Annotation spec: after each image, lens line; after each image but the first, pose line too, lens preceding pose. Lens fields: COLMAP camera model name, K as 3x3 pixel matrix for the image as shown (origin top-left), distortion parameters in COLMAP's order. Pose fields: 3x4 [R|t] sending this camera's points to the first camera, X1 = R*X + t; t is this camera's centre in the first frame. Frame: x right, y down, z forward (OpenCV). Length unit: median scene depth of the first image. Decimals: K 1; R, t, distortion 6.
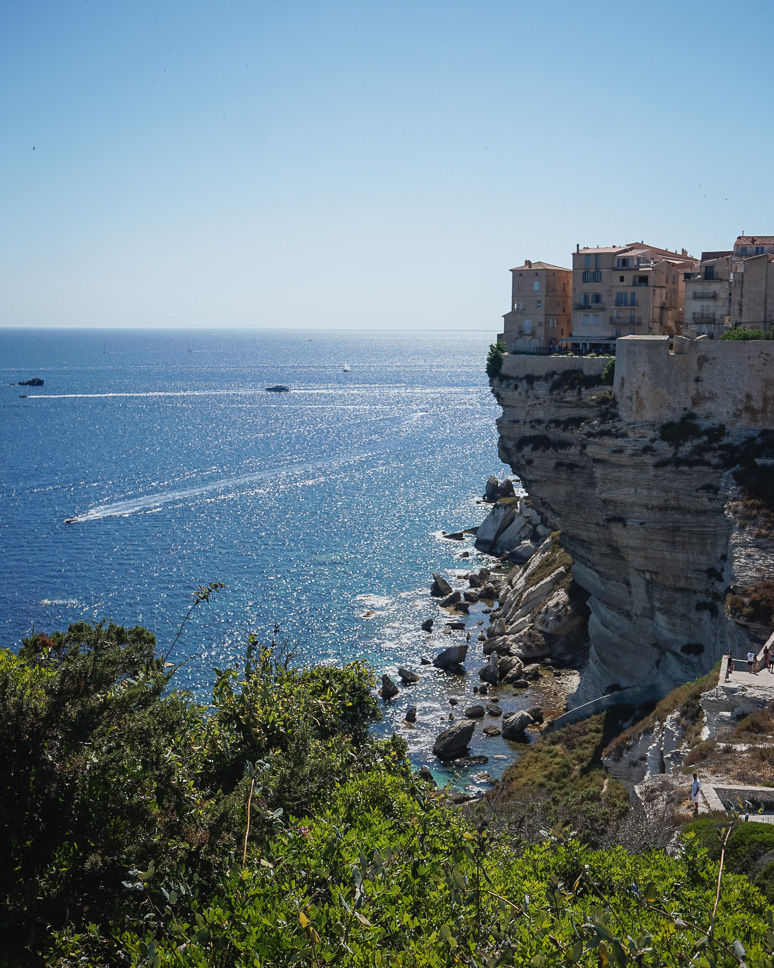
lens RADIAL K [[1261.0, 0, 386.8], [0, 1261.0, 477.3], [0, 0, 1]] dist [0.017149, 0.000000]
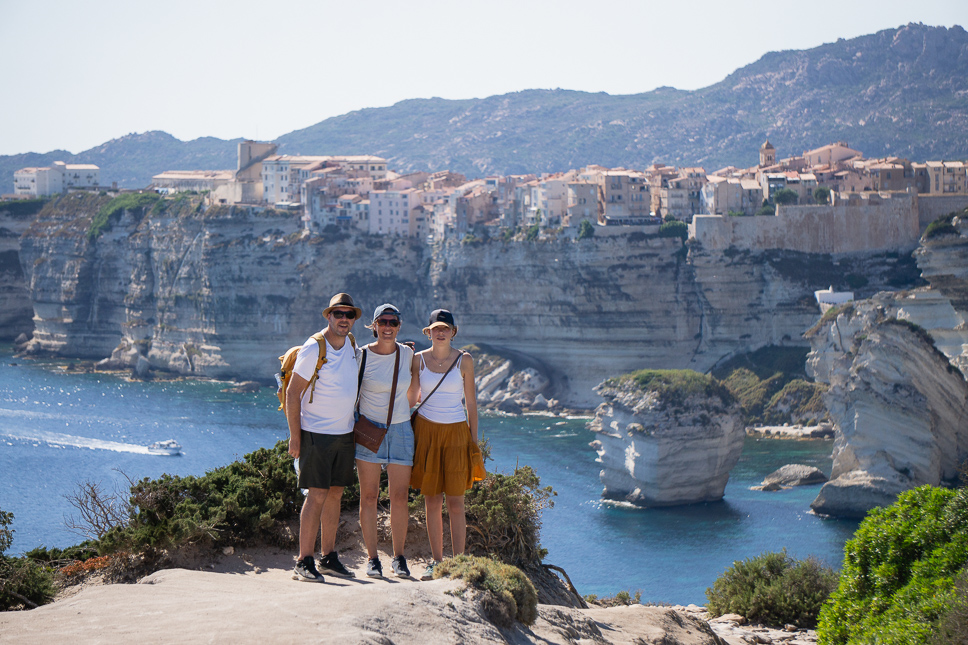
lens RADIAL K [[3934.1, 0, 493.4], [0, 3934.1, 374.0], [0, 0, 1]] dist [1.117425, 0.000000]
pose [[0.737438, -0.051156, 0.673475, -4.468391], [0.094823, 0.995093, -0.028244, 0.314569], [-0.668726, 0.084689, 0.738670, -3.690047]]
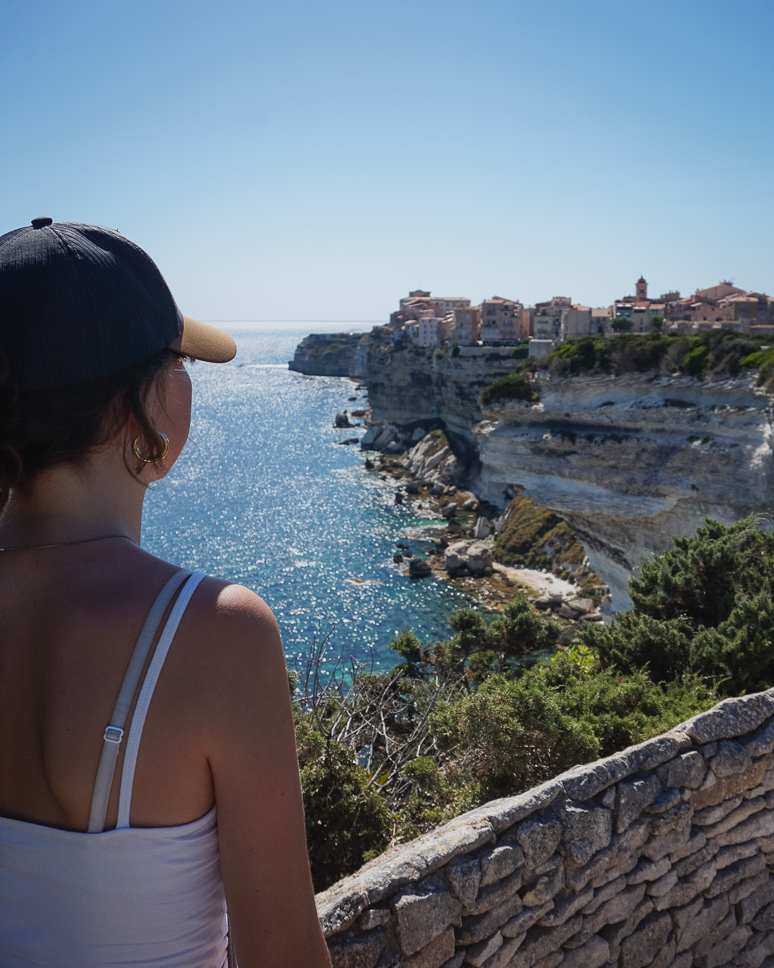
lens RADIAL K [[924.2, 0, 384.5], [0, 924.2, 459.9], [0, 0, 1]] dist [-0.045655, 0.000000]
pose [[0.956300, -0.049639, 0.288142, -0.561585], [0.039974, 0.998426, 0.039331, 0.039982], [-0.289641, -0.026094, 0.956780, -0.619544]]
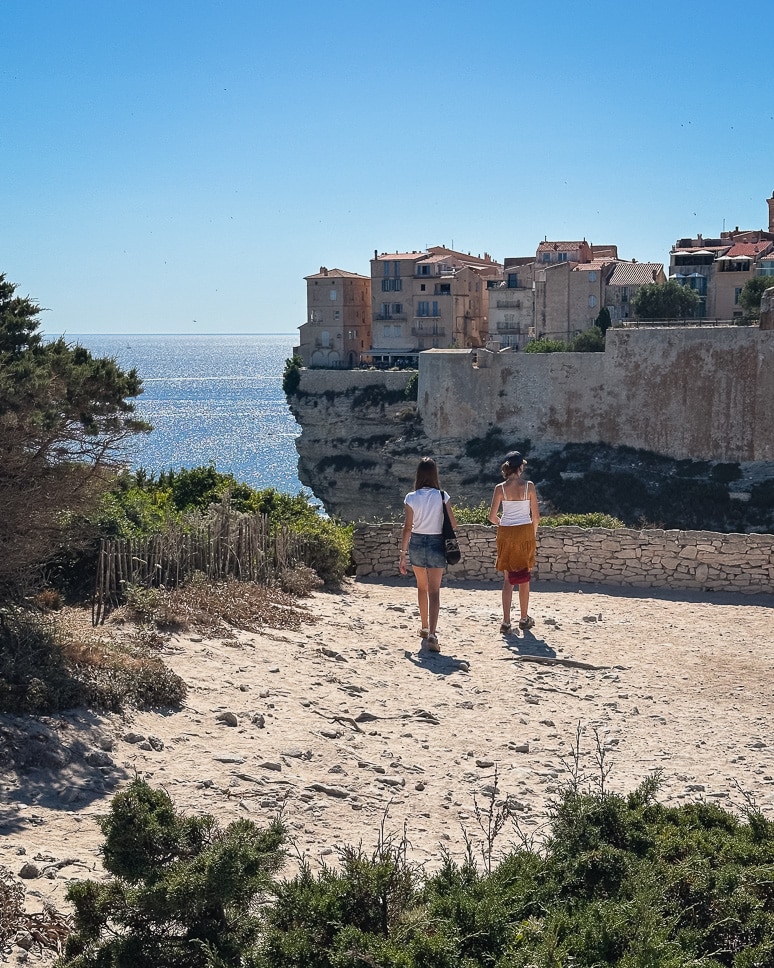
lens RADIAL K [[1480.5, 0, 385.7], [0, 1480.5, 484.6], [0, 0, 1]] dist [0.143411, 0.000000]
pose [[0.988009, -0.030438, 0.151366, -0.014756], [0.032617, 0.999397, -0.011930, 0.002951], [-0.150912, 0.016724, 0.988406, -0.095862]]
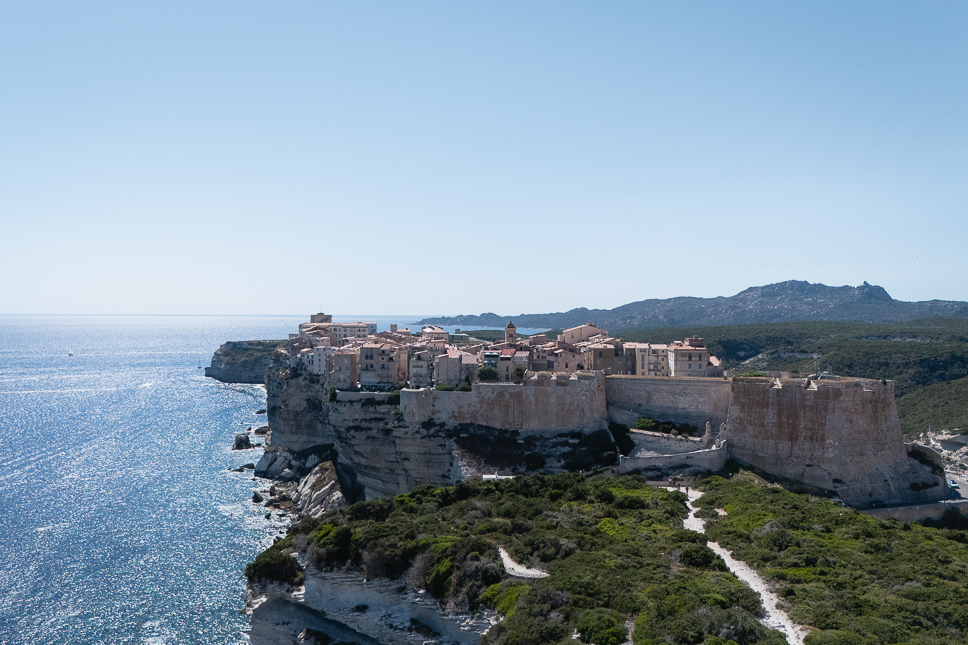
lens RADIAL K [[855.8, 0, 463.9], [0, 855.8, 314.1], [0, 0, 1]] dist [0.097854, -0.007142]
pose [[0.893212, -0.004688, 0.449611, -0.436262], [0.056281, 0.993247, -0.101454, -0.066824], [-0.446099, 0.115925, 0.887444, -0.582045]]
